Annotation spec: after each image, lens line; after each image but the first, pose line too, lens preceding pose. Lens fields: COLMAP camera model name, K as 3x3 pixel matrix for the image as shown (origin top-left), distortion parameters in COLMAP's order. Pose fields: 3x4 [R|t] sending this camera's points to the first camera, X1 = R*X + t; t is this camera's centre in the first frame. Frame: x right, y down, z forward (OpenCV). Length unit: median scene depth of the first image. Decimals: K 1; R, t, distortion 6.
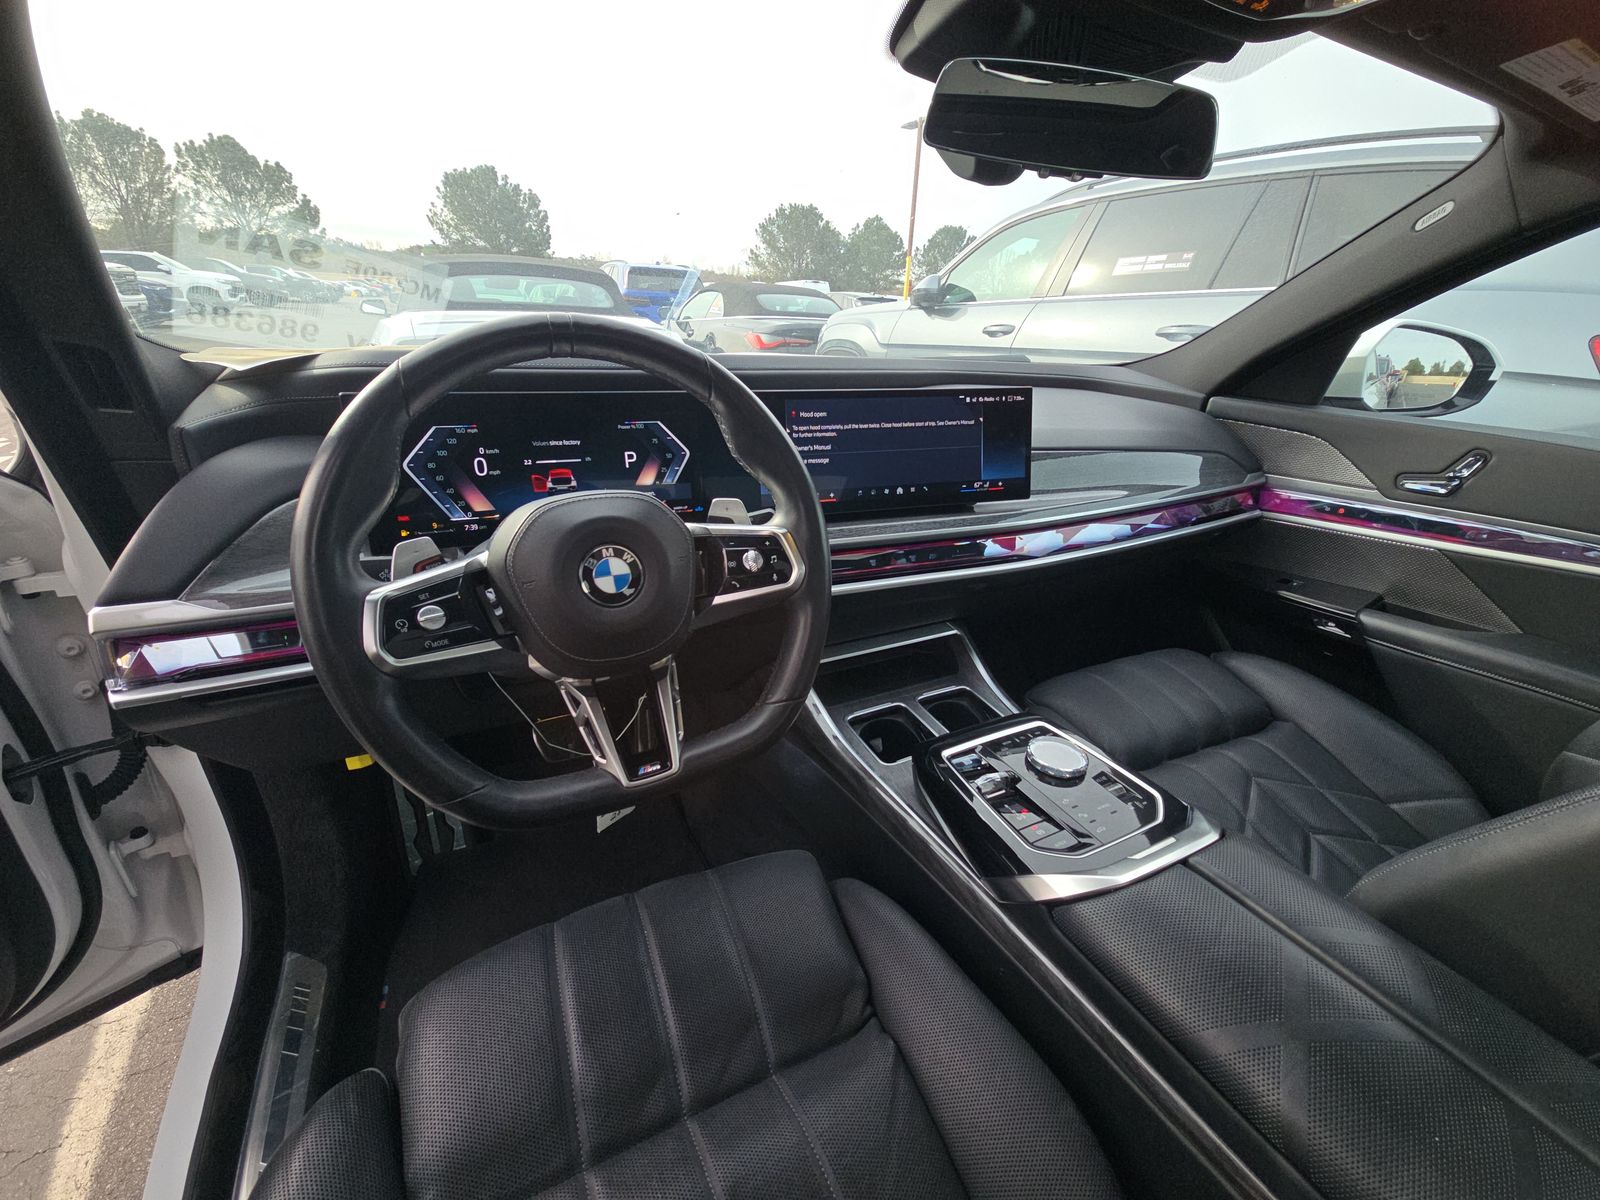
lens RADIAL K [[634.0, 0, 810.2], [0, 634.0, 601.4], [0, 0, 1]] dist [0.060379, -0.032315]
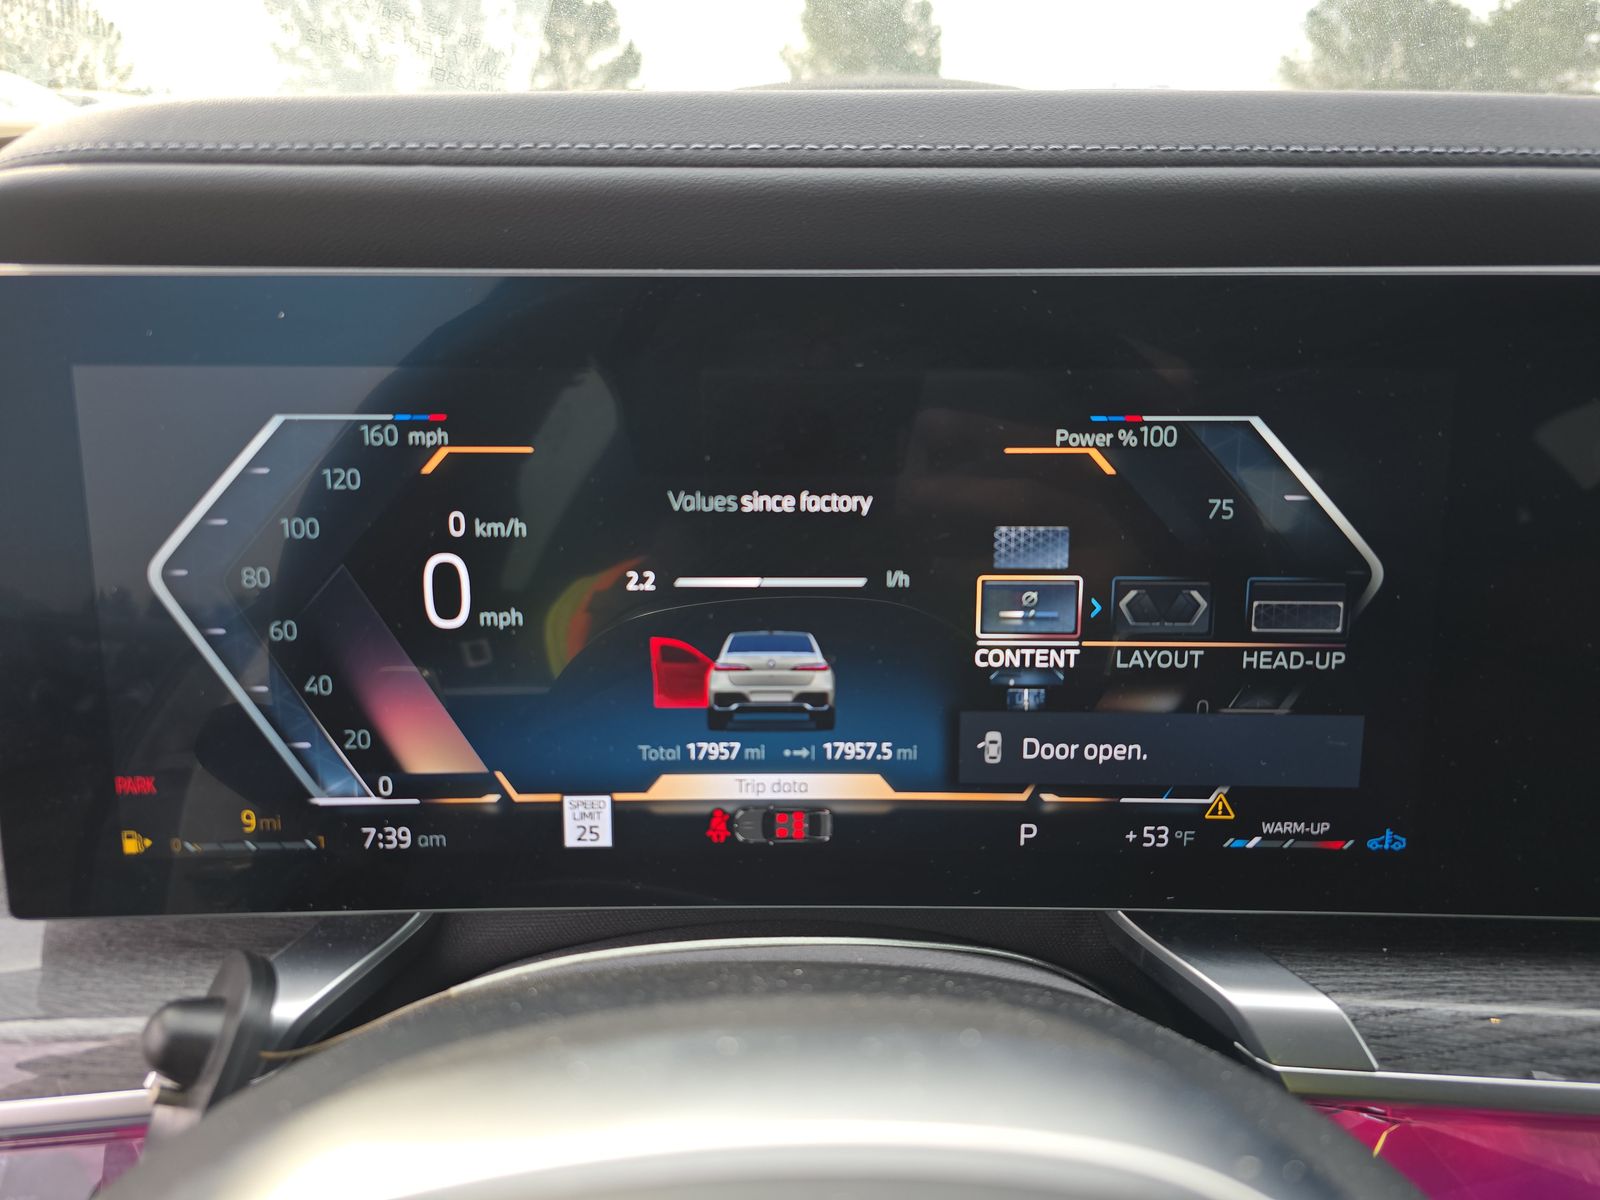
lens RADIAL K [[1070.8, 0, 826.1], [0, 1070.8, 594.3], [0, 0, 1]] dist [0.073868, -0.099249]
pose [[0.901088, 0.121141, -0.416371, -0.223296], [-0.148957, 0.988230, -0.034845, -0.206014], [0.407249, 0.093420, 0.908527, 0.679680]]
